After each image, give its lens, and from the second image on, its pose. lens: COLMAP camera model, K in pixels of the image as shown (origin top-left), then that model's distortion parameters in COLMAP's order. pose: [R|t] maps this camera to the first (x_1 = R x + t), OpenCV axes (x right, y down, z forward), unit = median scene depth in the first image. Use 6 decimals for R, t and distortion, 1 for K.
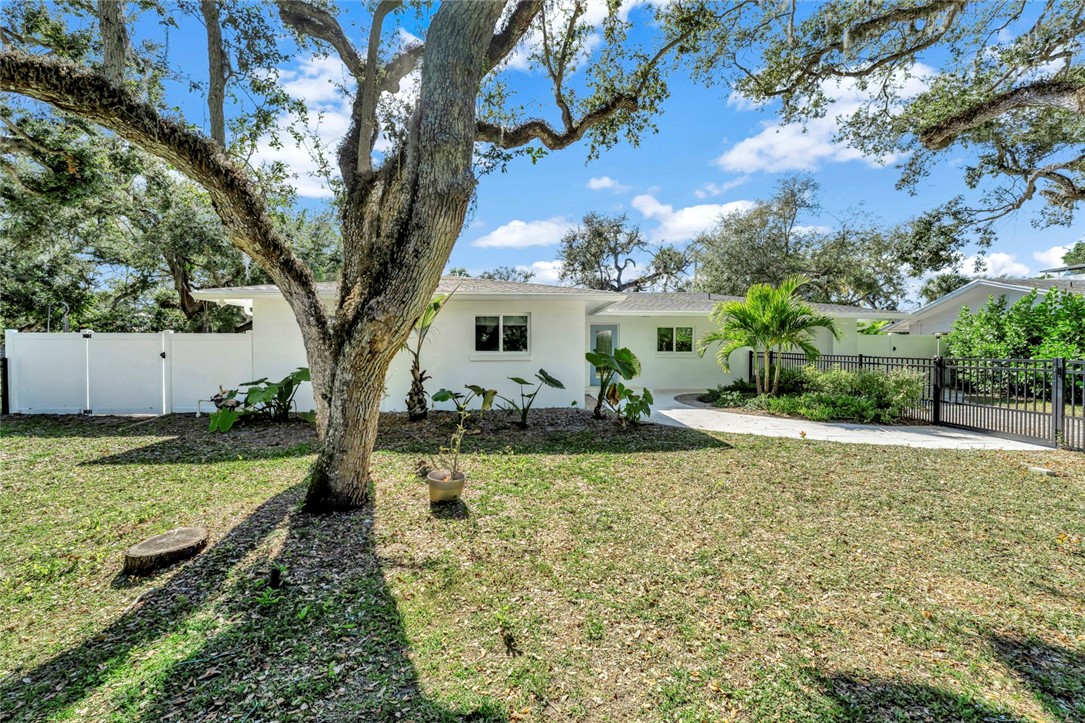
lens RADIAL K [[420.1, 0, 547.0], [0, 420.1, 355.1], [0, 0, 1]] dist [0.000213, 0.000273]
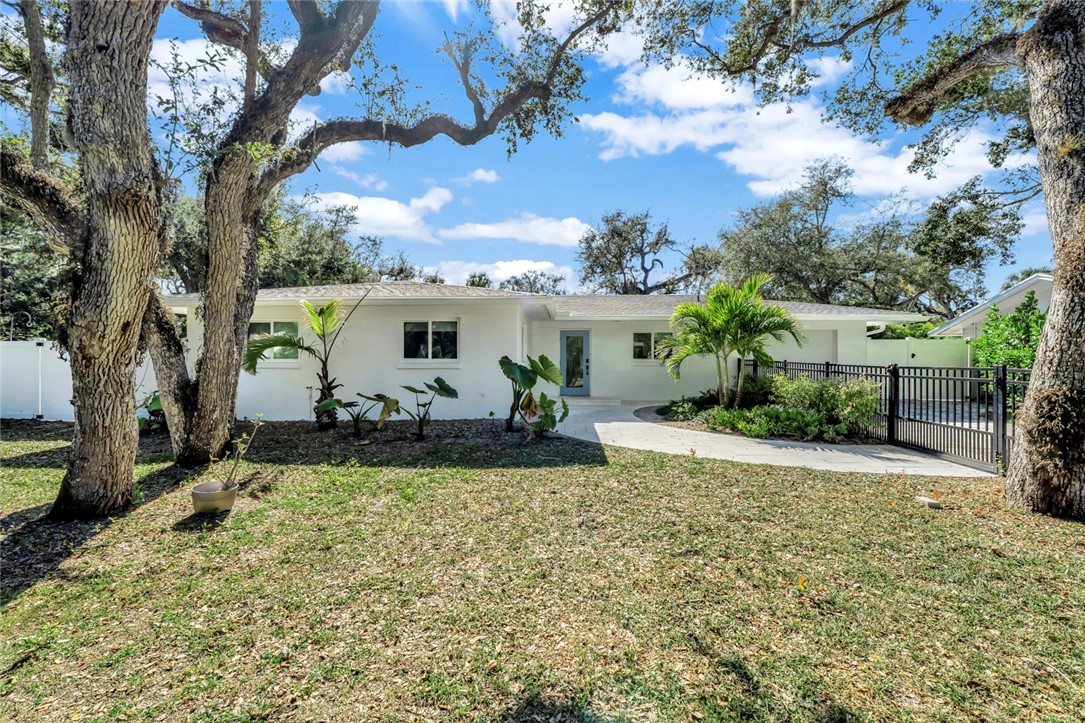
lens RADIAL K [[443.9, 0, 541.6], [0, 443.9, 358.0], [0, 0, 1]] dist [-0.000057, 0.000672]
pose [[0.995007, -0.000340, -0.099805, 0.281532], [-0.000858, 0.999928, -0.011958, 0.001766], [0.099802, 0.011983, 0.994935, 0.027664]]
